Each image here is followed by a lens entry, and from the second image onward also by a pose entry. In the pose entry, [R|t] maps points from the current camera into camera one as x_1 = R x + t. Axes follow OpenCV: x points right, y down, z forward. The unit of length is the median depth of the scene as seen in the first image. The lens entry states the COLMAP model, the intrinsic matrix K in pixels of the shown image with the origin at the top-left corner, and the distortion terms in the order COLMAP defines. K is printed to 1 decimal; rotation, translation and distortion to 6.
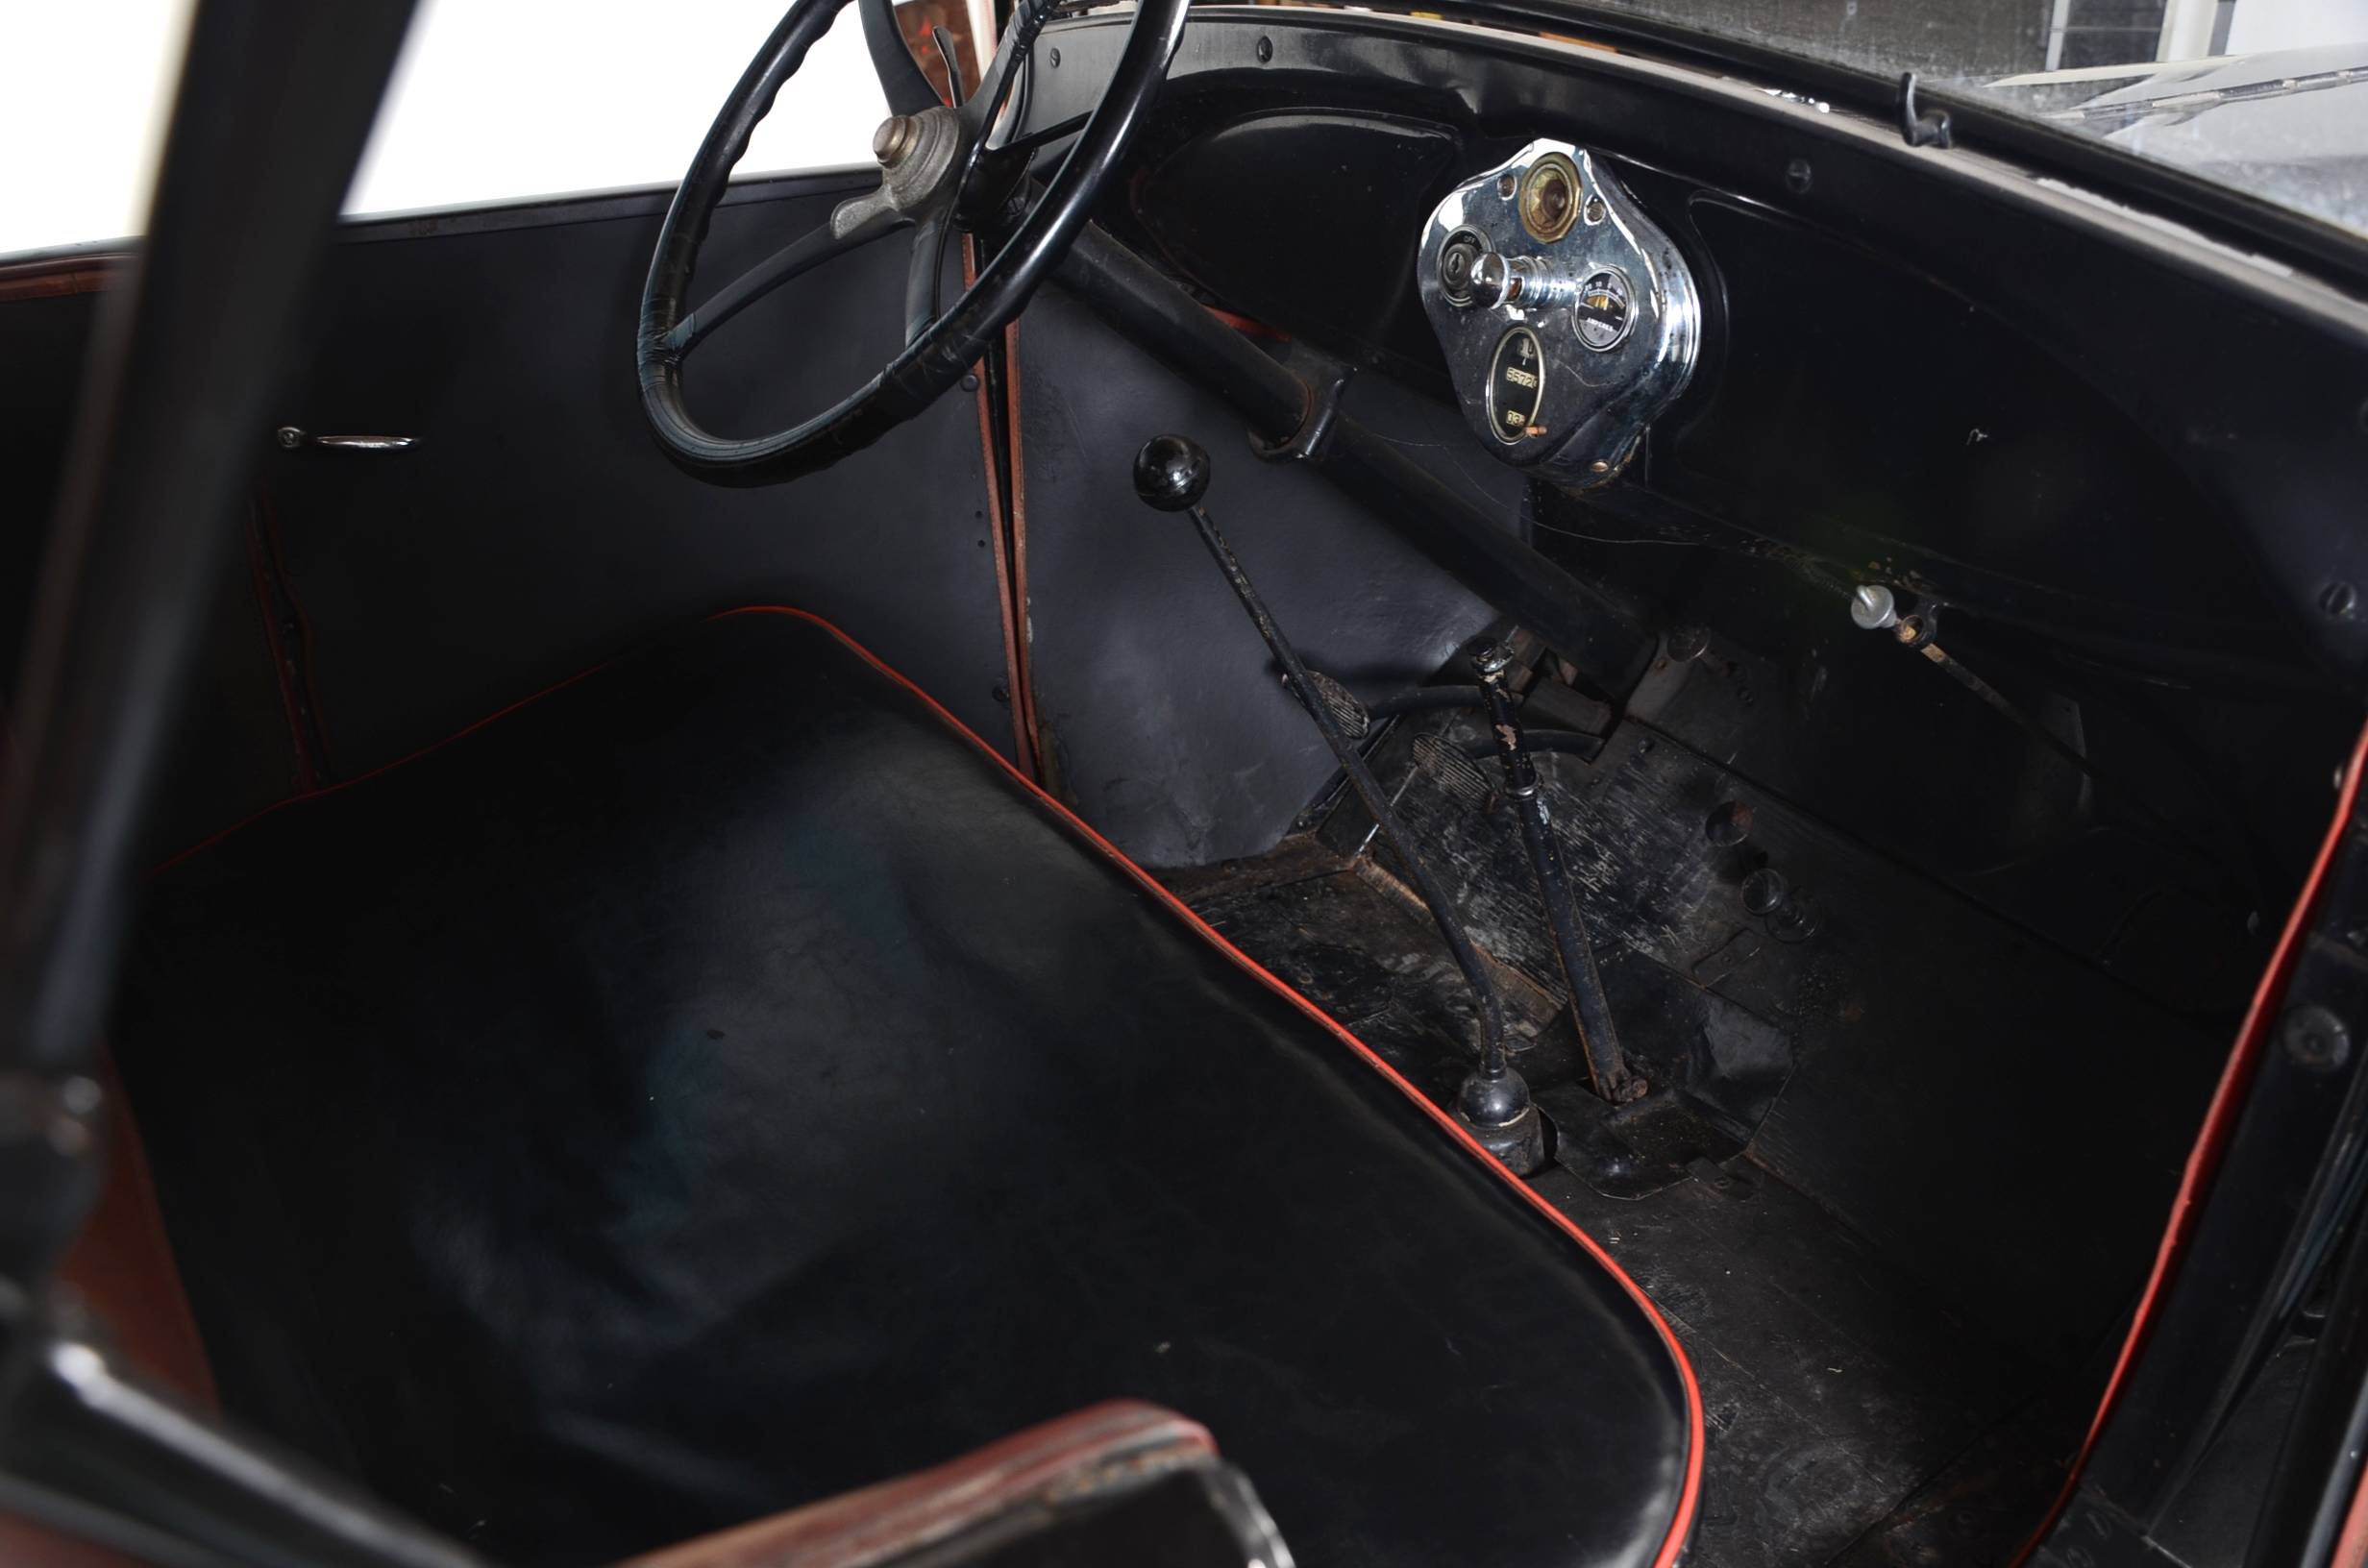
lens RADIAL K [[2180.3, 0, 1192.7], [0, 2180.3, 792.1], [0, 0, 1]] dist [-0.011778, 0.000000]
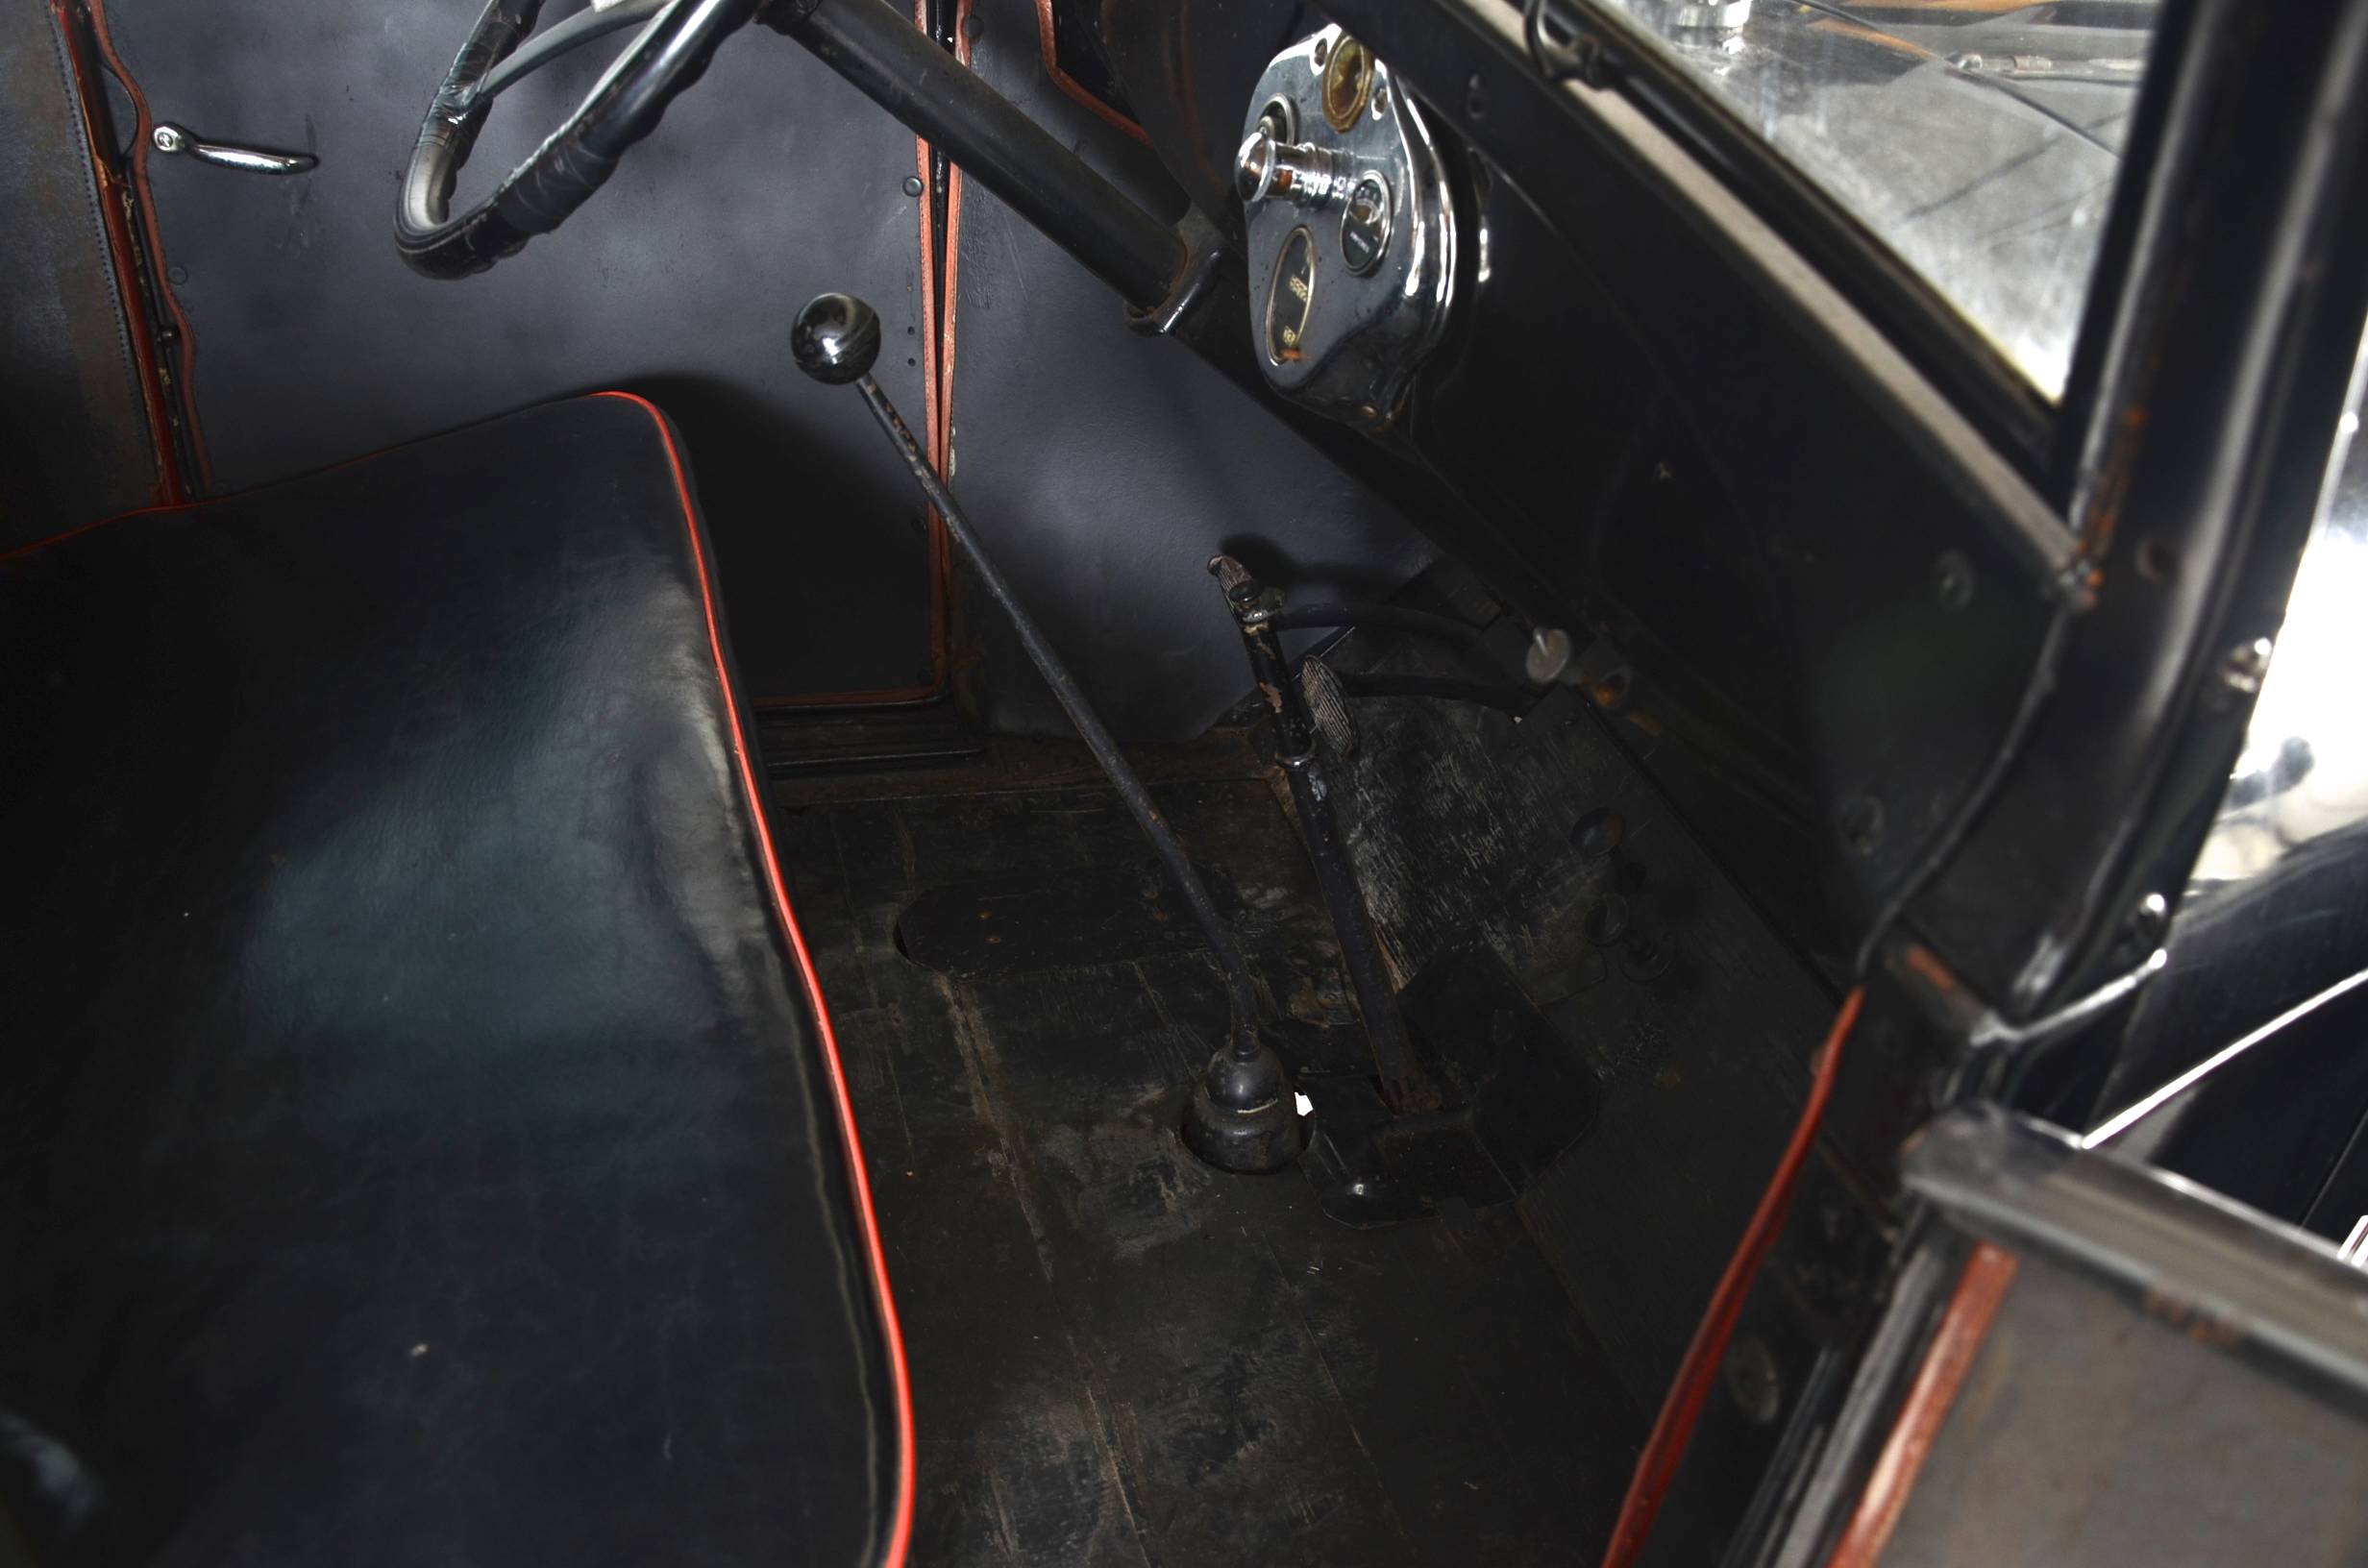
lens RADIAL K [[2086.0, 0, 1175.0], [0, 2086.0, 776.4], [0, 0, 1]] dist [-0.046855, 0.050435]
pose [[0.962790, 0.203561, -0.177757, 0.241531], [-0.184294, 0.975633, 0.119065, -0.079927], [0.197663, -0.081875, 0.976845, 0.166852]]
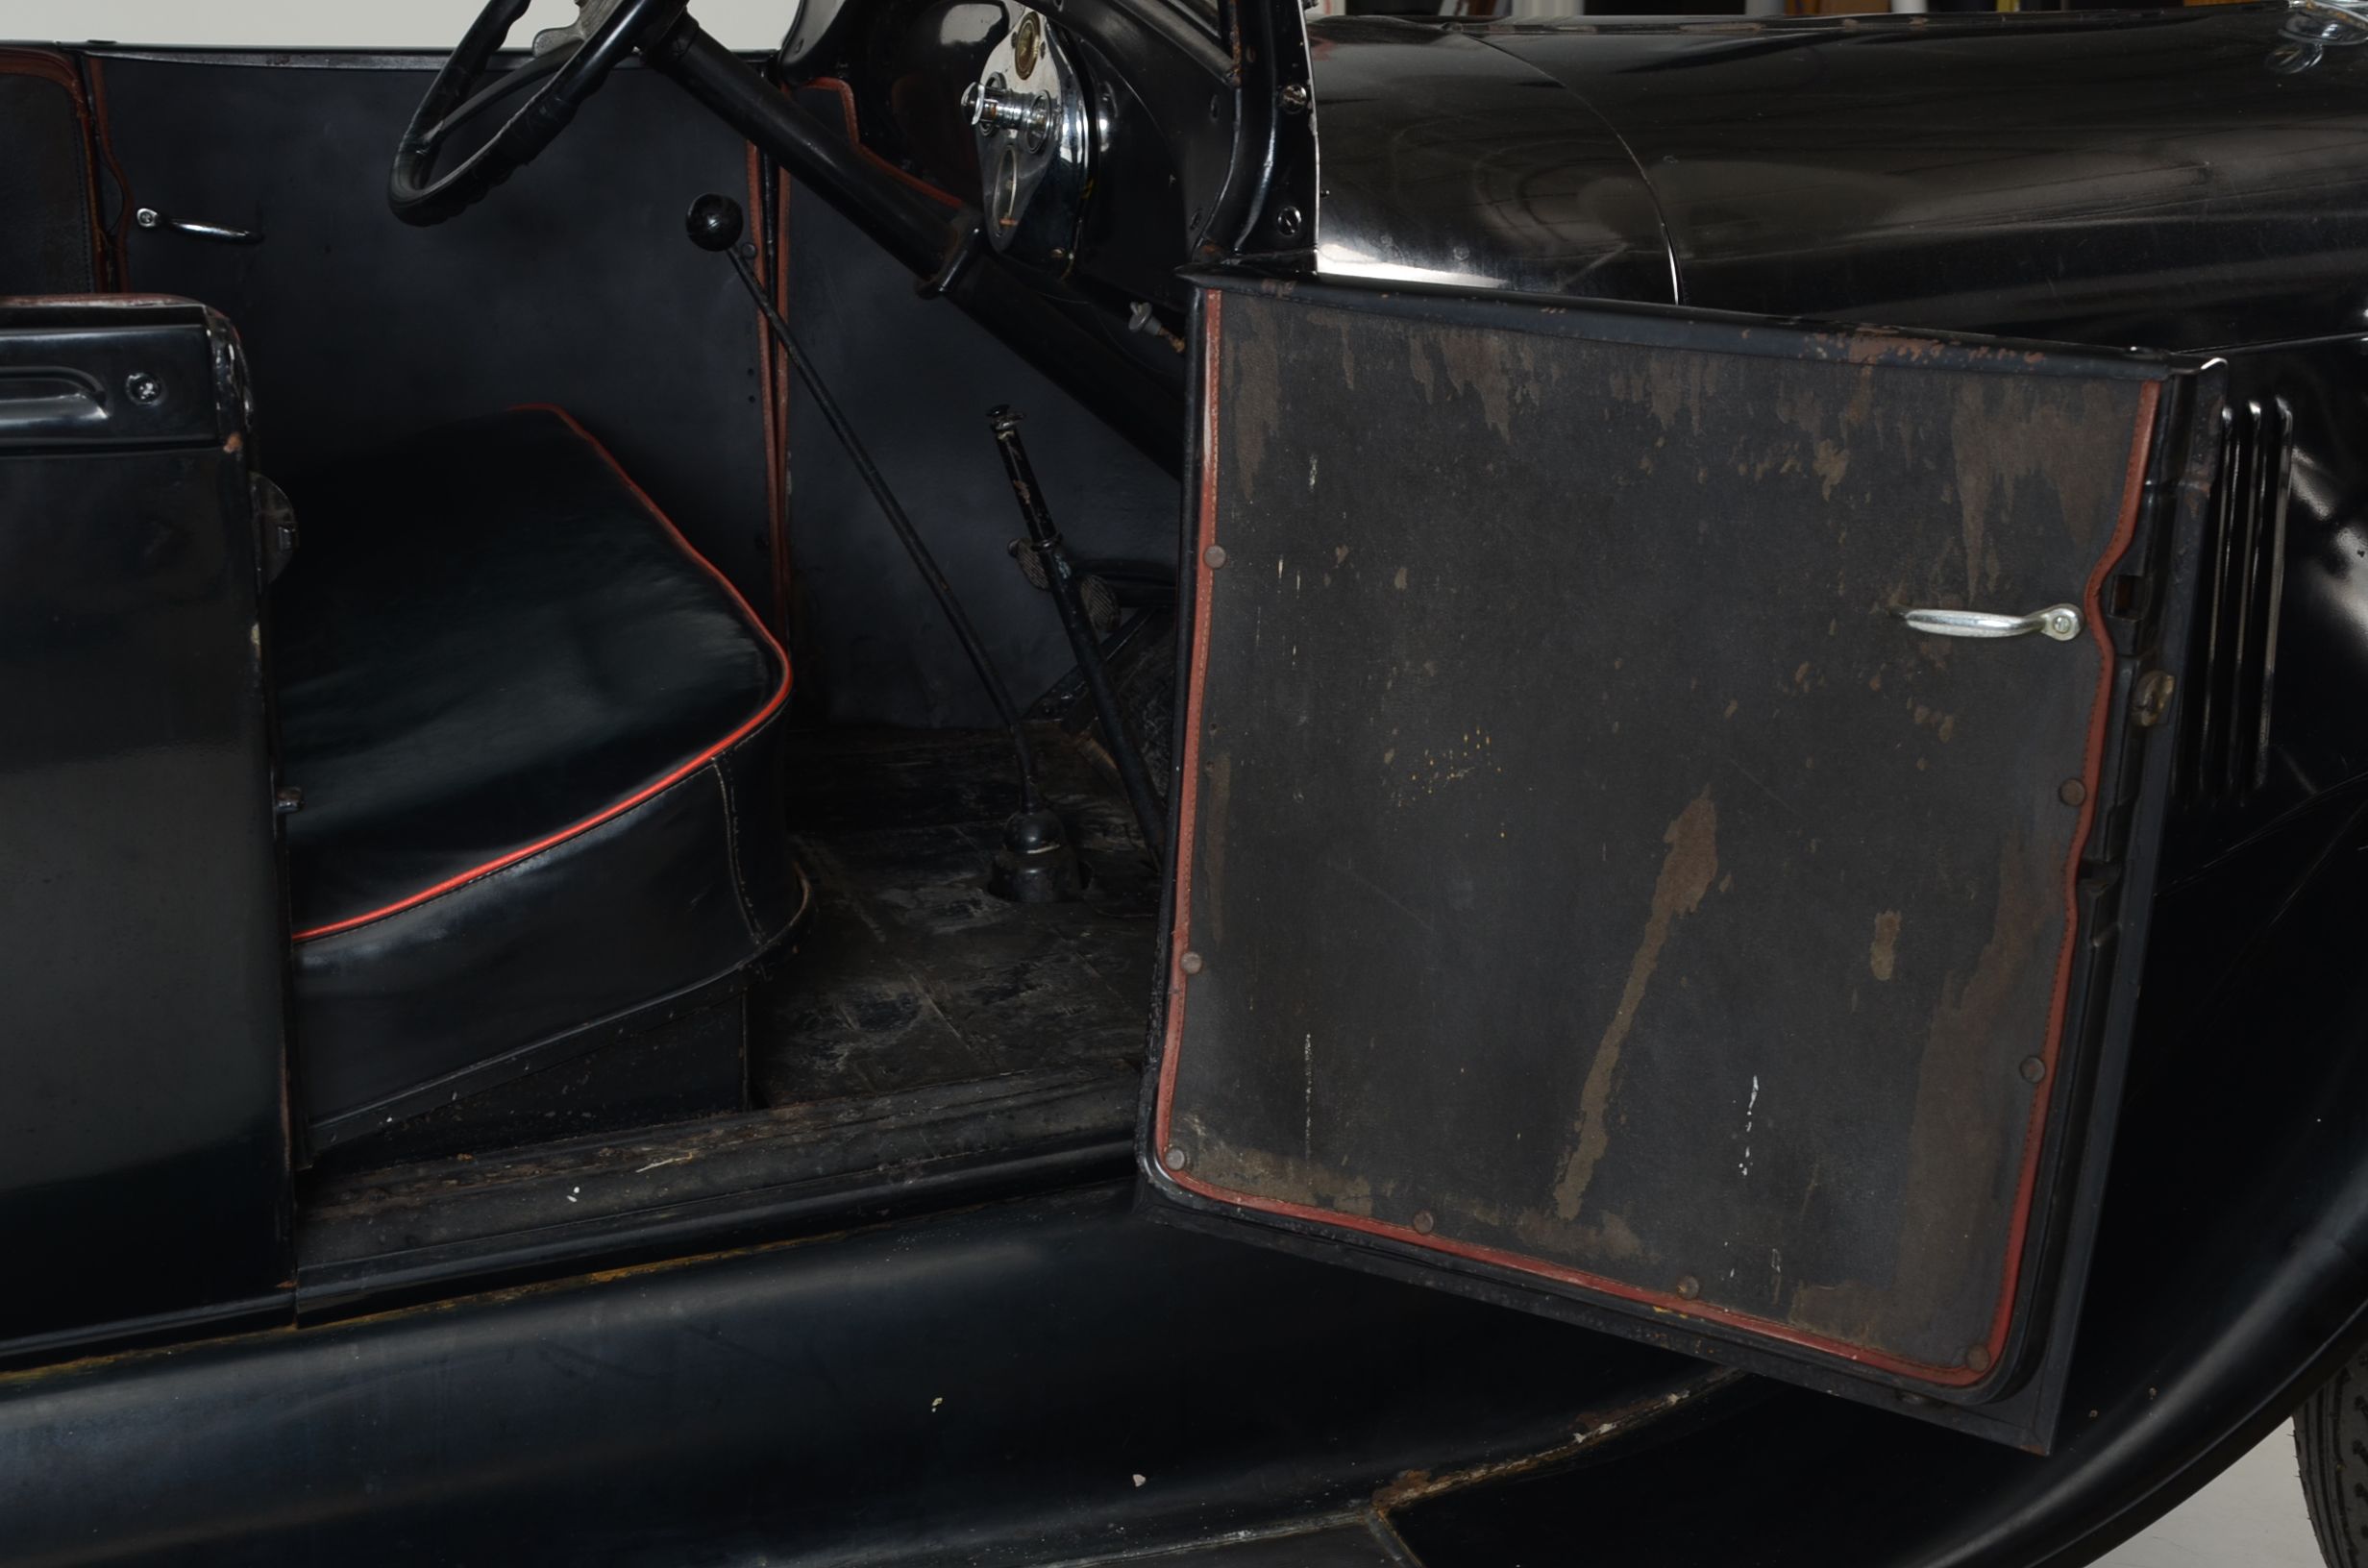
lens RADIAL K [[3899.9, 0, 1190.5], [0, 3899.9, 779.5], [0, 0, 1]] dist [0.312987, 0.000000]
pose [[0.971454, 0.084319, -0.221738, 0.684673], [-0.125564, 0.975795, -0.179048, 0.478465], [0.201274, 0.201779, 0.958527, -0.984115]]
